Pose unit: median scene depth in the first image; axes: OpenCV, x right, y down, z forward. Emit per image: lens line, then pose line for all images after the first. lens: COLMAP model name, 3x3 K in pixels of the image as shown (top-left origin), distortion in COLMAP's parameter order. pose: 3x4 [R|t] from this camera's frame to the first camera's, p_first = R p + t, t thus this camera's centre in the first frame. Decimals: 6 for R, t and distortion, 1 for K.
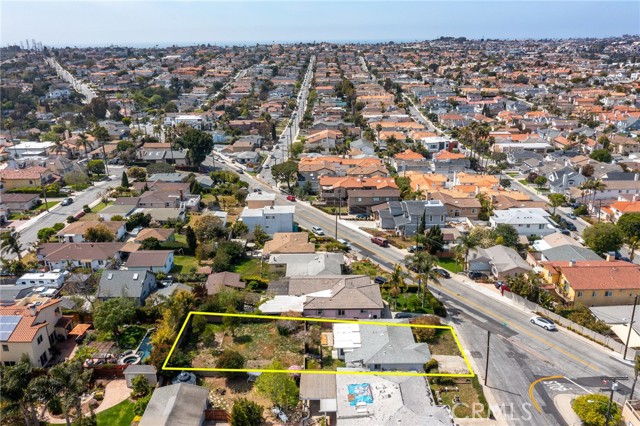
lens RADIAL K [[514.2, 0, 320.0], [0, 514.2, 213.0], [0, 0, 1]] dist [-0.019506, -0.003391]
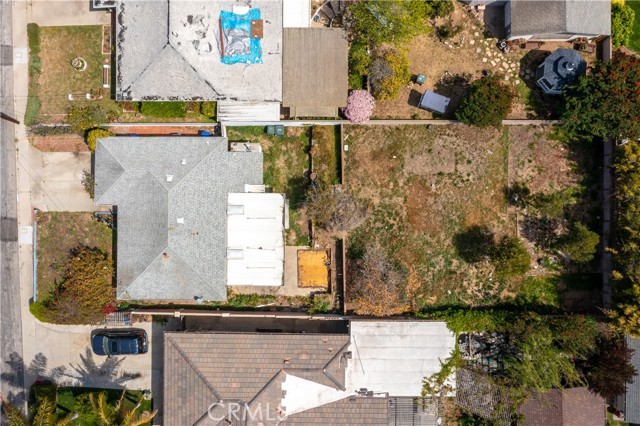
lens RADIAL K [[611.8, 0, 320.0], [0, 611.8, 213.0], [0, 0, 1]] dist [-0.026053, -0.000183]
pose [[-0.999574, 0.002330, 0.029099, -0.021987], [0.026705, -0.329643, 0.943728, -0.267395], [0.011791, 0.944103, 0.329441, 0.738901]]
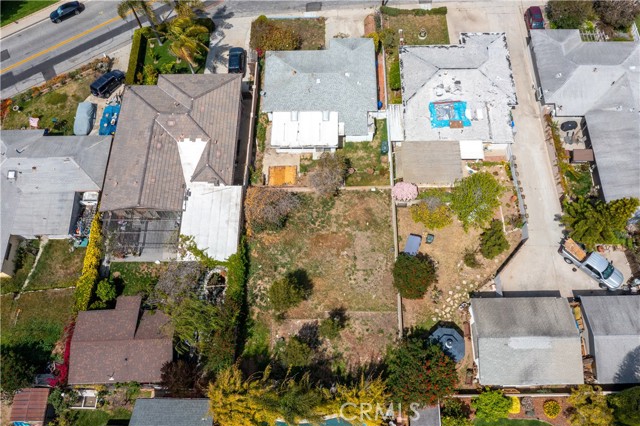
lens RADIAL K [[514.2, 0, 320.0], [0, 514.2, 213.0], [0, 0, 1]] dist [-0.019506, -0.003391]
pose [[0.002197, -0.907334, 0.420404, -0.303403], [0.352695, 0.394092, 0.848703, -0.256521], [-0.935736, 0.146409, 0.320879, 0.732839]]
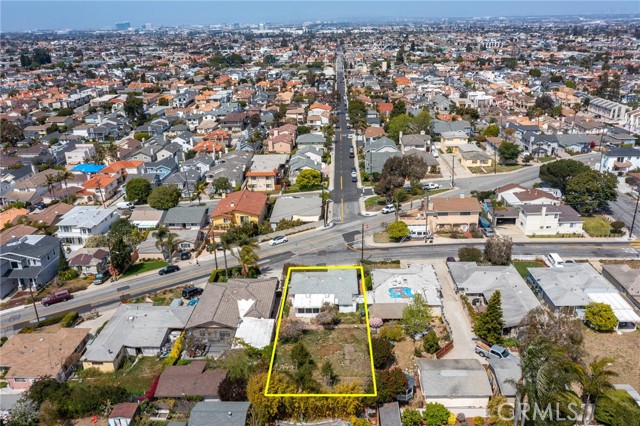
lens RADIAL K [[514.2, 0, 320.0], [0, 514.2, 213.0], [0, 0, 1]] dist [-0.019506, -0.003391]
pose [[0.026505, -0.341392, 0.939547, -0.848042], [0.351954, 0.882885, 0.310875, -0.243406], [-0.935642, 0.322438, 0.143555, 0.720605]]
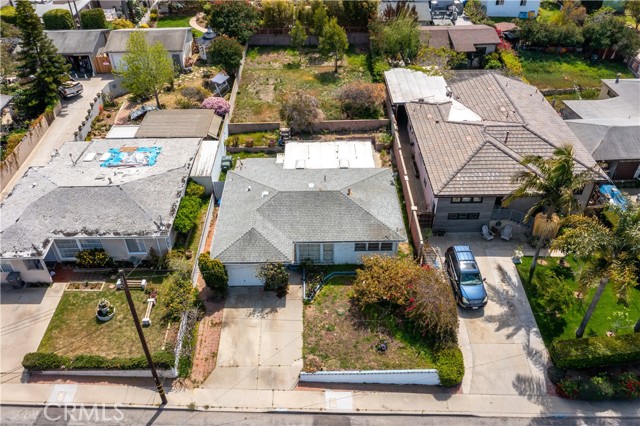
lens RADIAL K [[514.2, 0, 320.0], [0, 514.2, 213.0], [0, 0, 1]] dist [-0.019506, -0.003391]
pose [[0.026195, 0.627961, -0.777804, 0.443083], [-0.320082, 0.742376, 0.588579, -0.009053], [0.947028, 0.233543, 0.220445, 0.836179]]
